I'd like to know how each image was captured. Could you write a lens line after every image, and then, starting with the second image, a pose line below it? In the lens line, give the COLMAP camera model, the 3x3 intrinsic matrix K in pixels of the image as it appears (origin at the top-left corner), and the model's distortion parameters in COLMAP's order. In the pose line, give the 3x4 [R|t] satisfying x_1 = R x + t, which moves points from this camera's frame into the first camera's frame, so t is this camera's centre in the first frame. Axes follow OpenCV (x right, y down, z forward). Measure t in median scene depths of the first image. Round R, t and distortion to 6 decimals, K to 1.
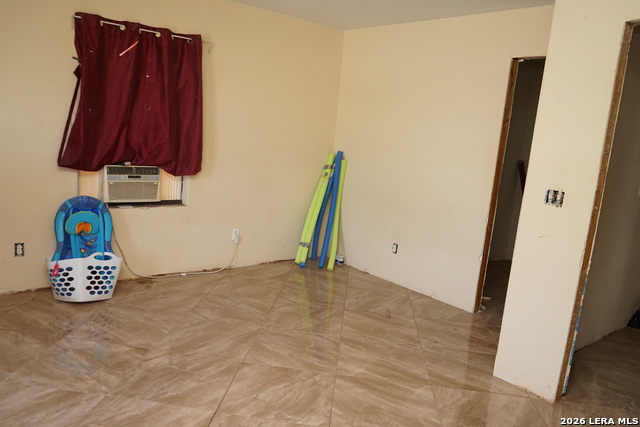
lens RADIAL K [[516.5, 0, 320.0], [0, 516.5, 213.5], [0, 0, 1]] dist [-0.003642, -0.001878]
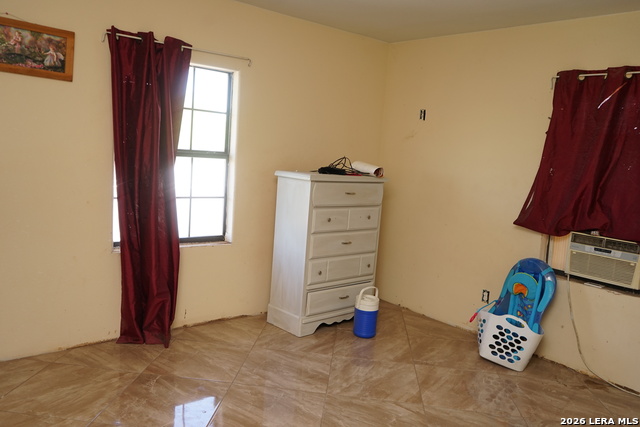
lens RADIAL K [[516.5, 0, 320.0], [0, 516.5, 213.5], [0, 0, 1]] dist [-0.003642, -0.001878]
pose [[-0.003060, 0.033279, -0.999441, 0.496355], [-0.238355, 0.970615, 0.033049, -0.052171], [0.971173, 0.238323, 0.004962, 0.592439]]
